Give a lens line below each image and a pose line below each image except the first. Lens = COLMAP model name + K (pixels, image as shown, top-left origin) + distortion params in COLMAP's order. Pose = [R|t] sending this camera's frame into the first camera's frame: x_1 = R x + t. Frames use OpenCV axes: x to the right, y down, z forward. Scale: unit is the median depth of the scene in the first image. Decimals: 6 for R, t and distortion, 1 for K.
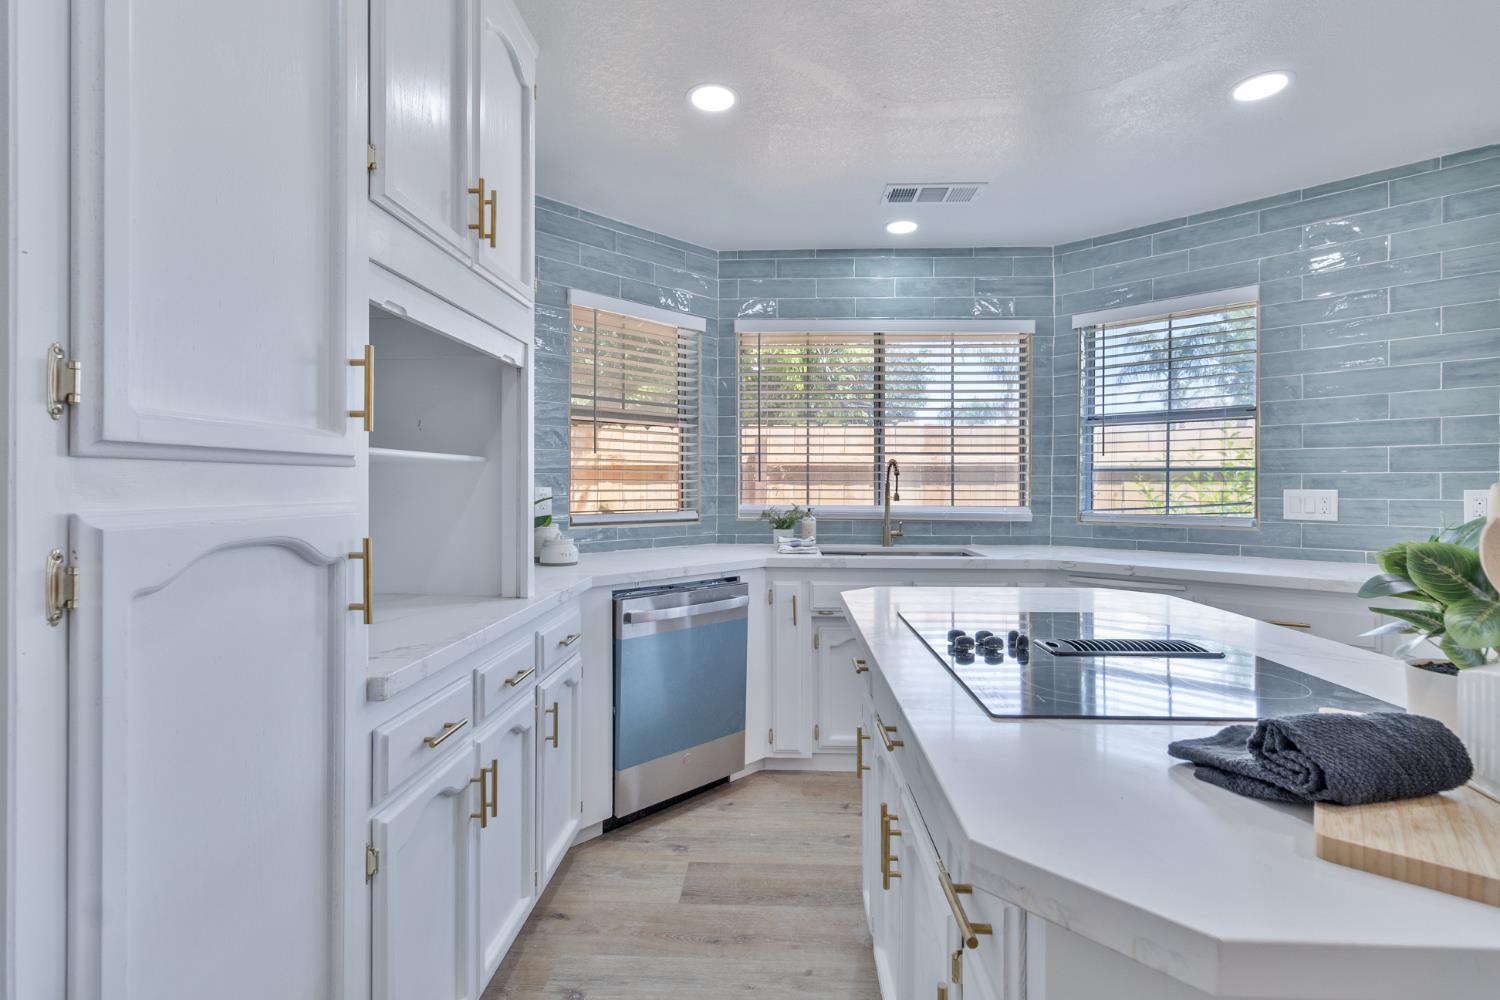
lens RADIAL K [[695.0, 0, 746.4], [0, 695.0, 486.9], [0, 0, 1]] dist [0.001035, -0.000118]
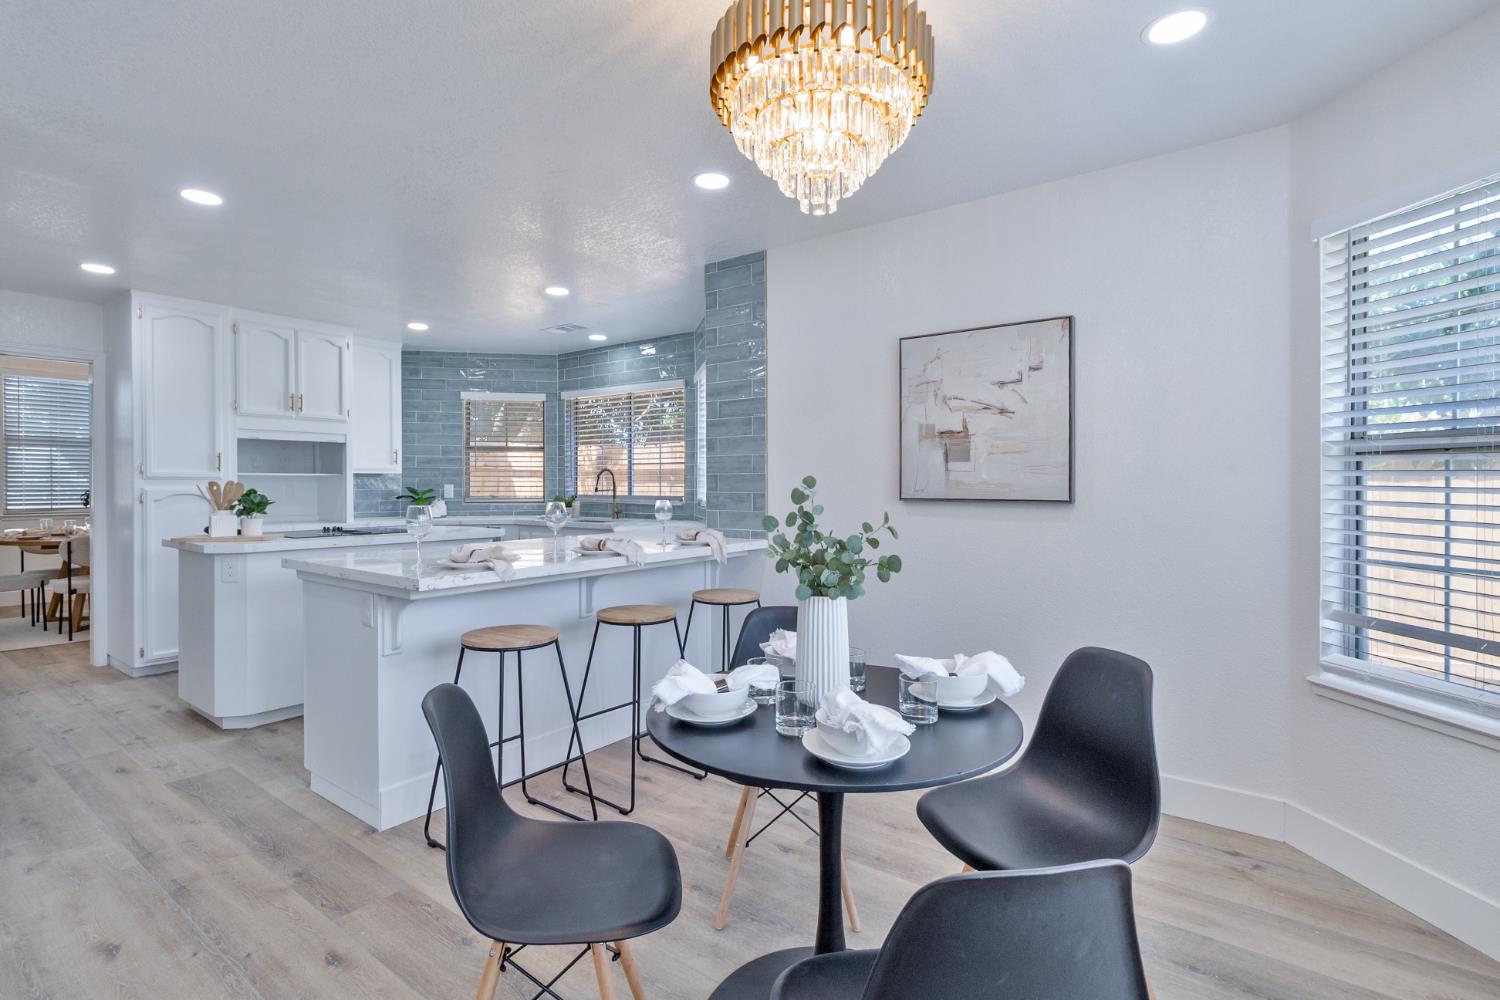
lens RADIAL K [[695.0, 0, 743.7], [0, 695.0, 495.2], [0, 0, 1]] dist [0.001035, -0.000118]
pose [[0.830760, 0.006409, -0.556594, 1.499214], [0.001261, 0.999909, 0.013395, 0.005386], [0.556629, -0.011830, 0.830677, -0.268735]]
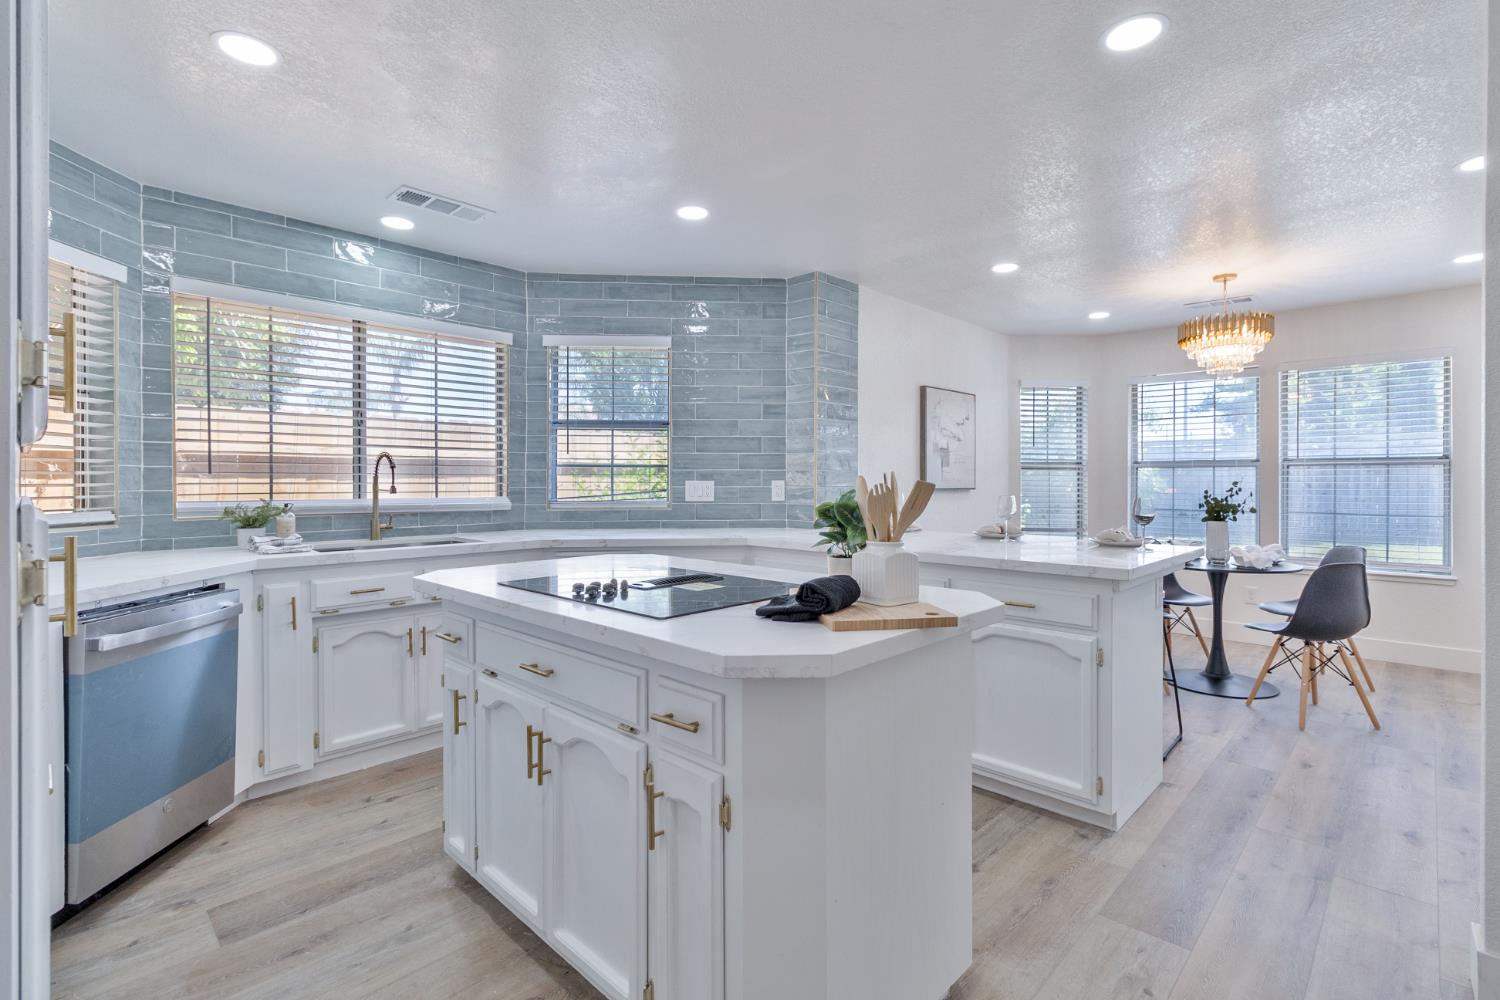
lens RADIAL K [[695.0, 0, 760.2], [0, 695.0, 485.3], [0, 0, 1]] dist [0.001035, -0.000118]
pose [[0.659903, -0.008108, 0.751307, -0.187175], [0.002754, 0.999961, 0.008372, 0.001245], [-0.751345, -0.003456, 0.659900, -0.064249]]
